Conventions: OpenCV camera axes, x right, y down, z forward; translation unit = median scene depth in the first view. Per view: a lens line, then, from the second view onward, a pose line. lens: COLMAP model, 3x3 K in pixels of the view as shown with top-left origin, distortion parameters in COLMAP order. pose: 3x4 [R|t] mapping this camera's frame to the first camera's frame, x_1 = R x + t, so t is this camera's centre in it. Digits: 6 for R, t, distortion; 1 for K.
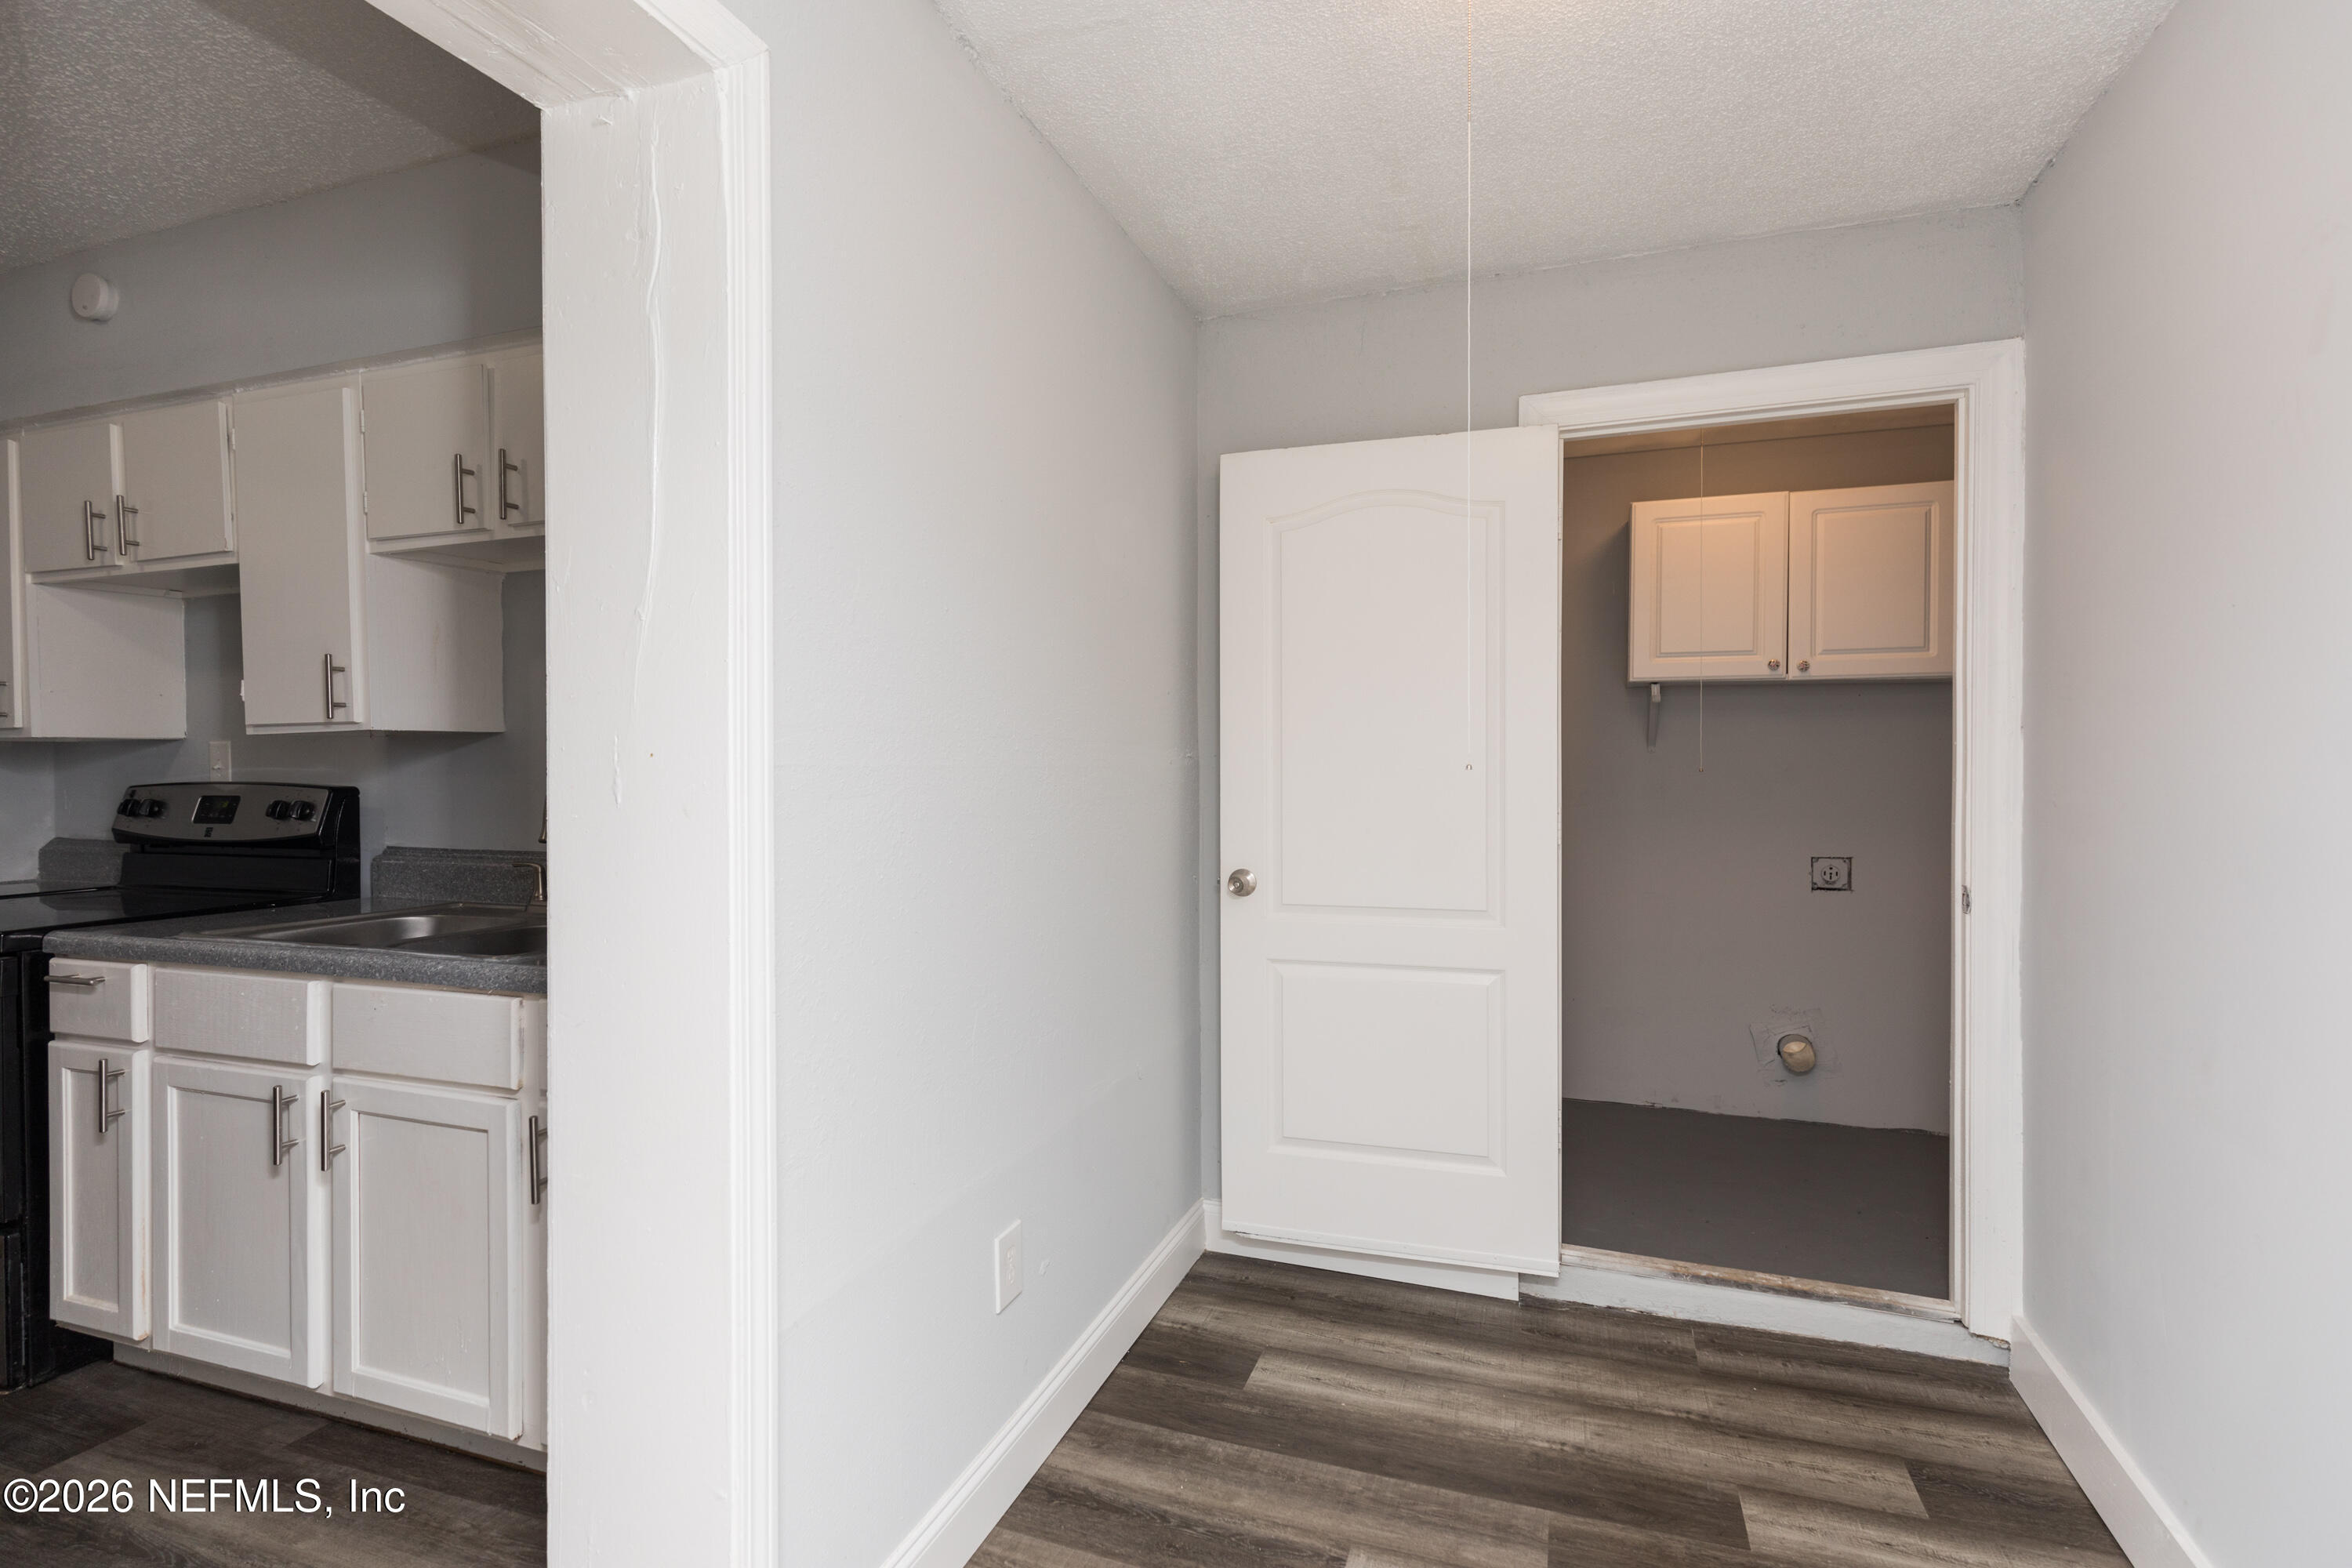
lens RADIAL K [[1064.6, 0, 1188.5], [0, 1064.6, 775.6], [0, 0, 1]] dist [0.005127, 0.000582]
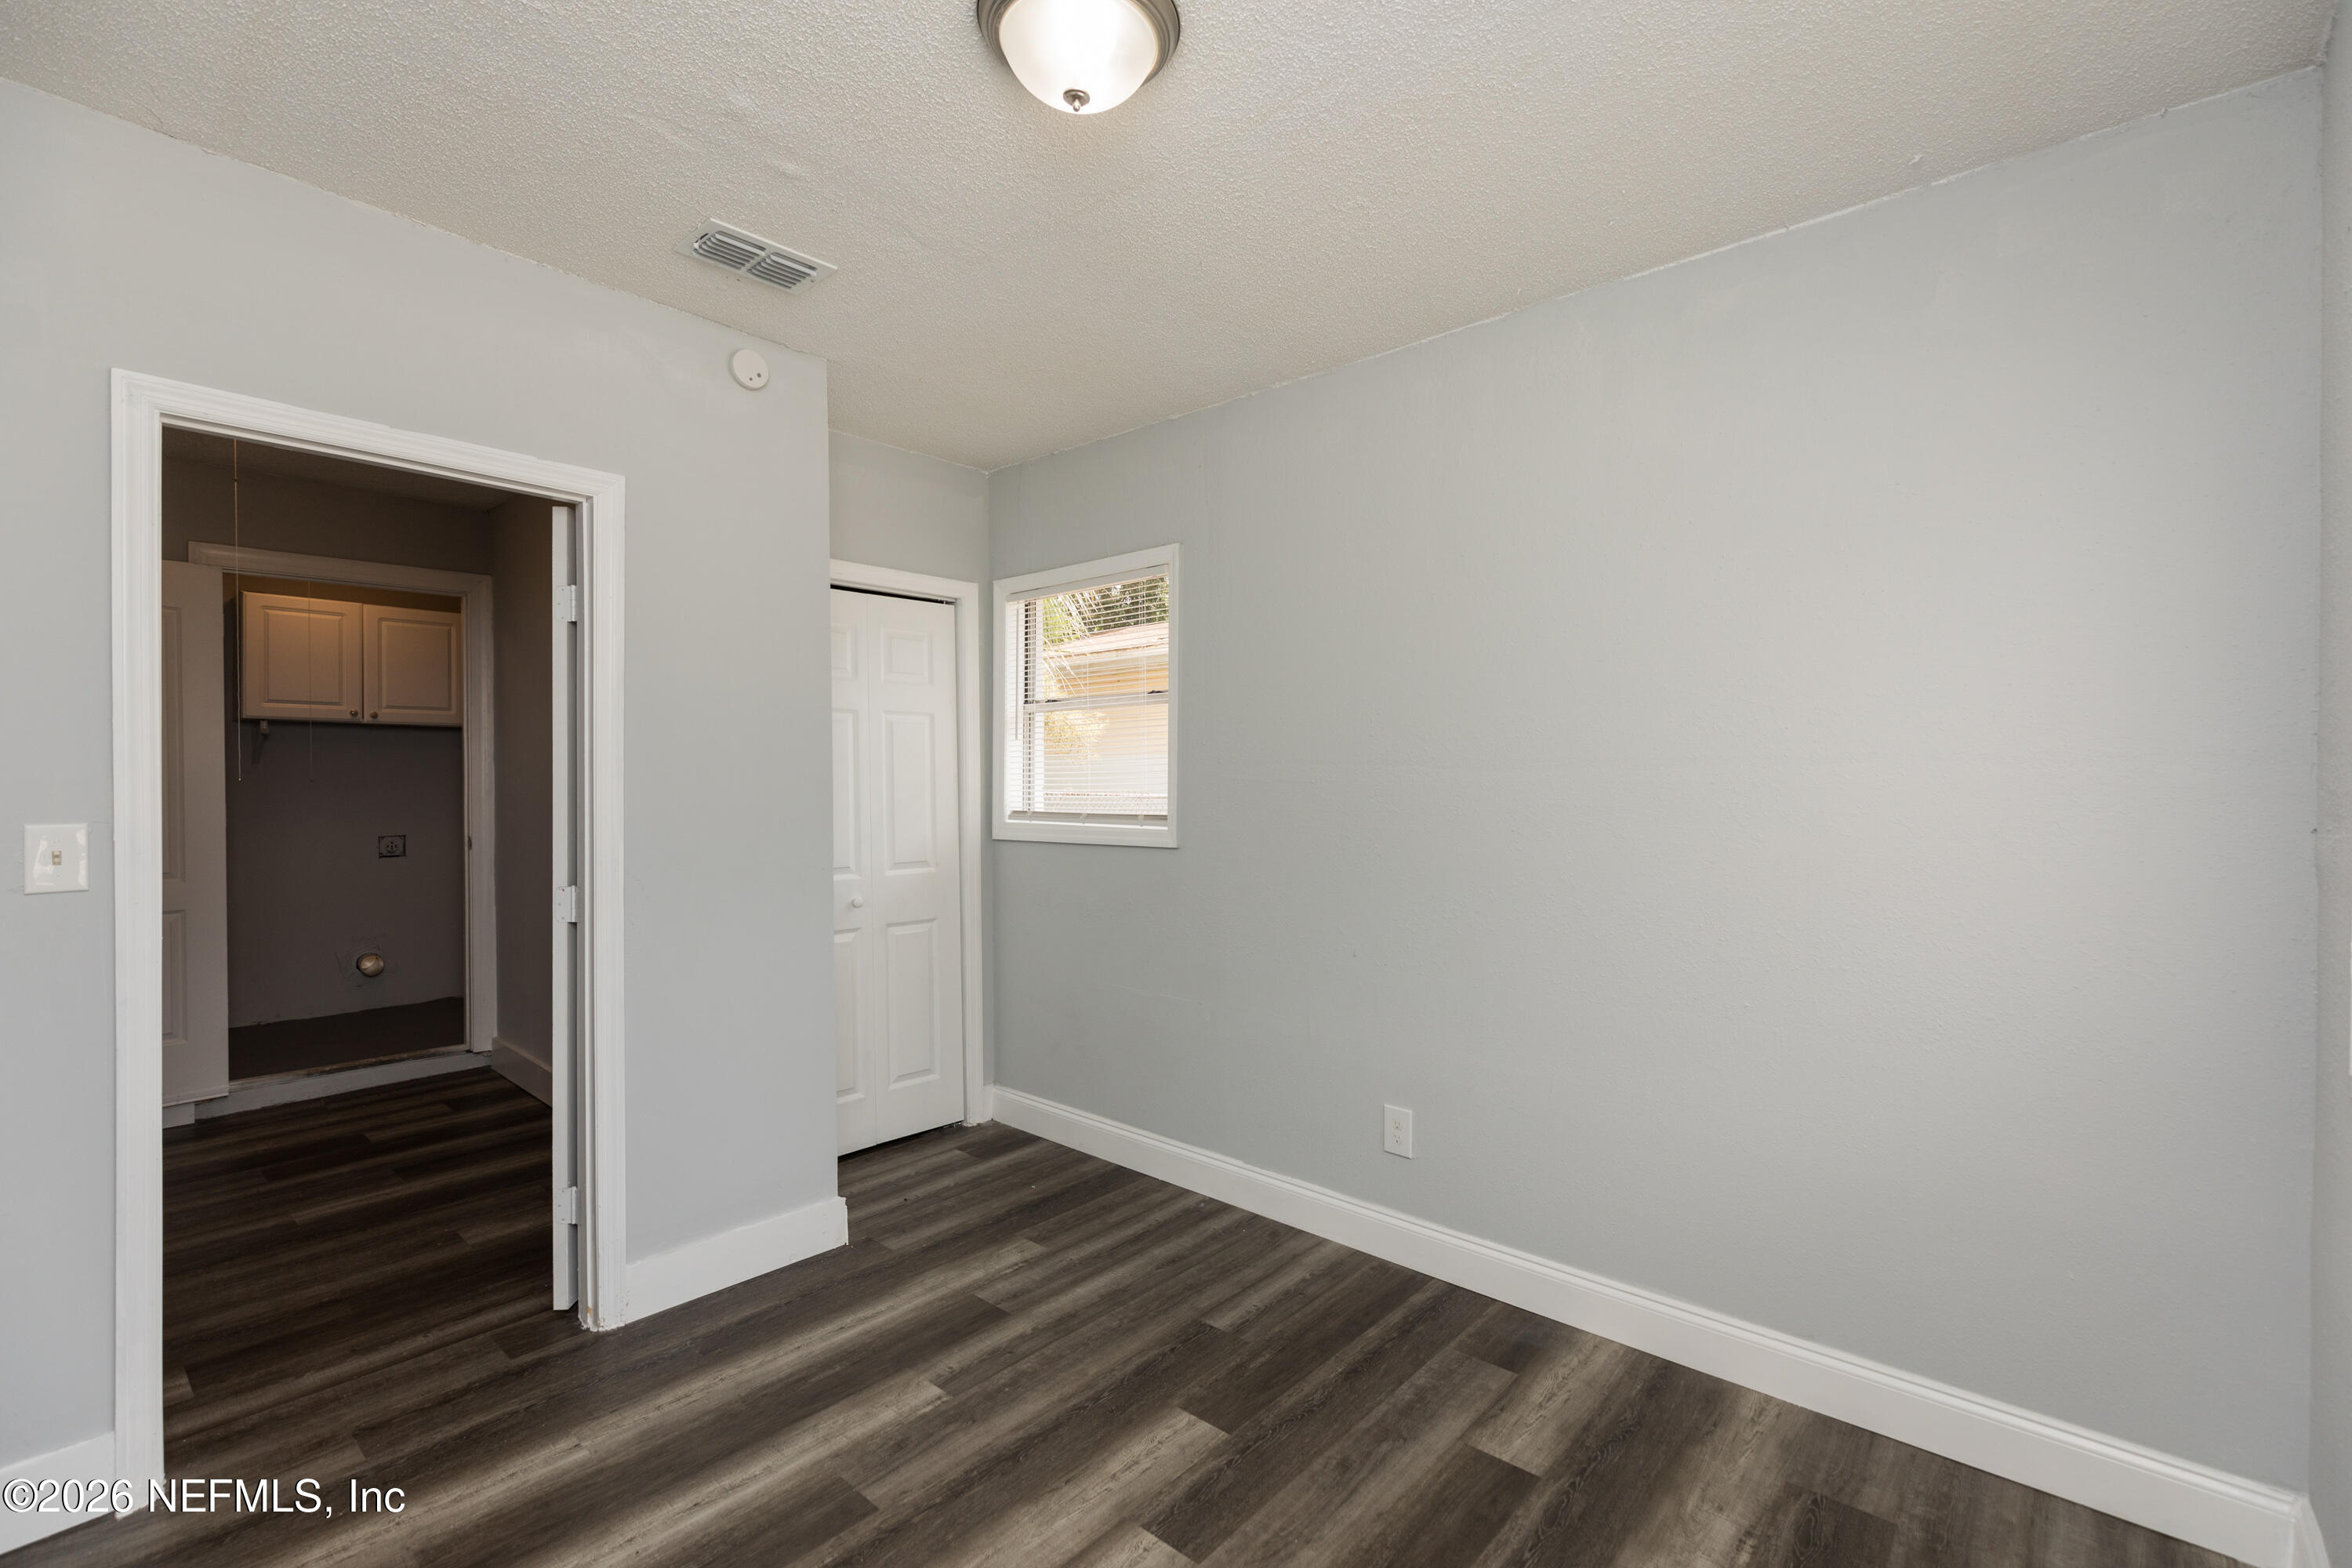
lens RADIAL K [[1069.0, 0, 1145.8], [0, 1069.0, 789.0], [0, 0, 1]] dist [0.002906, 0.000791]
pose [[0.381349, -0.008898, 0.924388, -0.461544], [0.009004, 0.999942, 0.005910, 0.008686], [-0.924387, 0.006069, 0.381407, -0.672076]]
